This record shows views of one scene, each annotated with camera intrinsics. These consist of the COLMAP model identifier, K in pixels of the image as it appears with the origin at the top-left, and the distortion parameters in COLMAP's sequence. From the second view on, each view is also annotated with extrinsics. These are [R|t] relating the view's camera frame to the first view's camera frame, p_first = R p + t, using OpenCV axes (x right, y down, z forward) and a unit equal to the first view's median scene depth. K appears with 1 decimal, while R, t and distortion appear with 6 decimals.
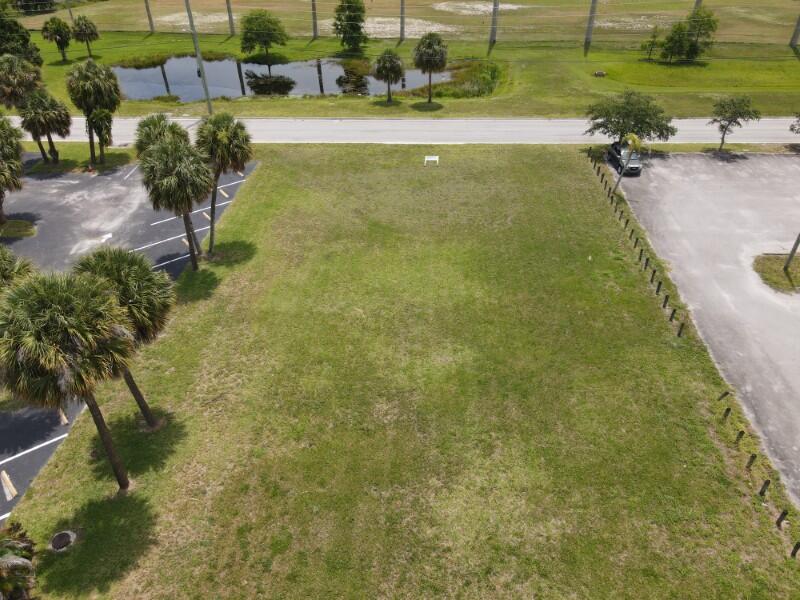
lens RADIAL K [[588.8, 0, 403.6], [0, 588.8, 296.7], [0, 0, 1]] dist [0.003548, 0.022807]
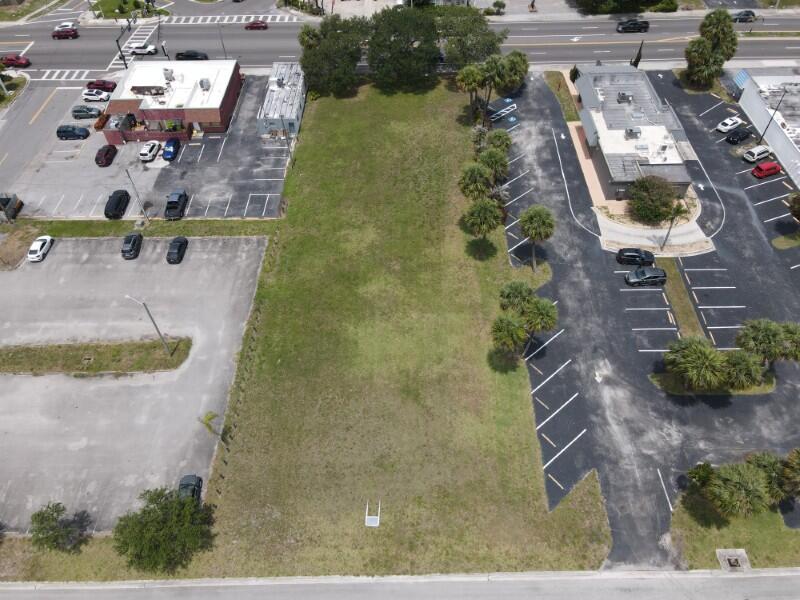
lens RADIAL K [[588.8, 0, 403.6], [0, 588.8, 296.7], [0, 0, 1]] dist [0.003548, 0.022807]
pose [[-0.998146, 0.058762, -0.015848, -0.012754], [-0.008897, 0.116710, 0.993126, -1.606547], [0.060208, 0.991426, -0.115971, 0.966841]]
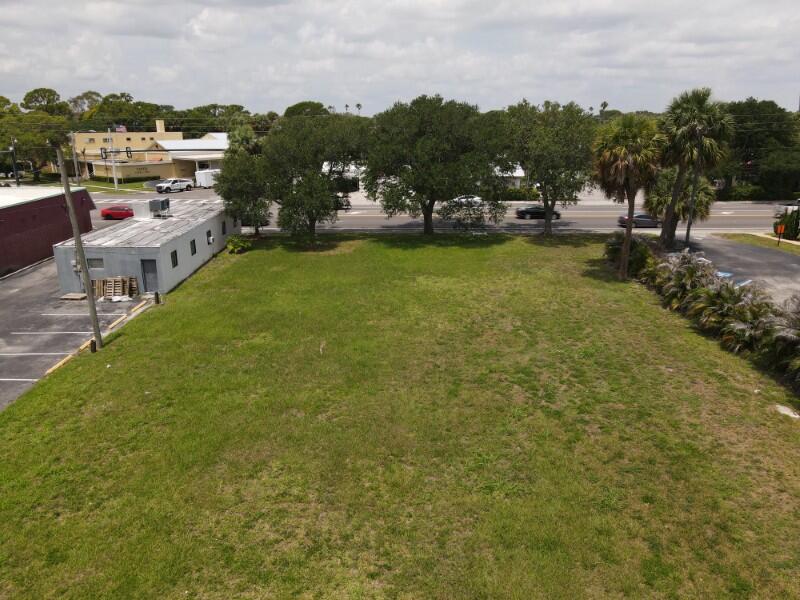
lens RADIAL K [[588.8, 0, 403.6], [0, 588.8, 296.7], [0, 0, 1]] dist [0.003548, 0.022807]
pose [[-0.997641, 0.029861, -0.061805, 0.036403], [-0.029936, 0.620987, 0.783249, -0.108529], [0.061769, 0.783251, -0.618629, 0.603900]]
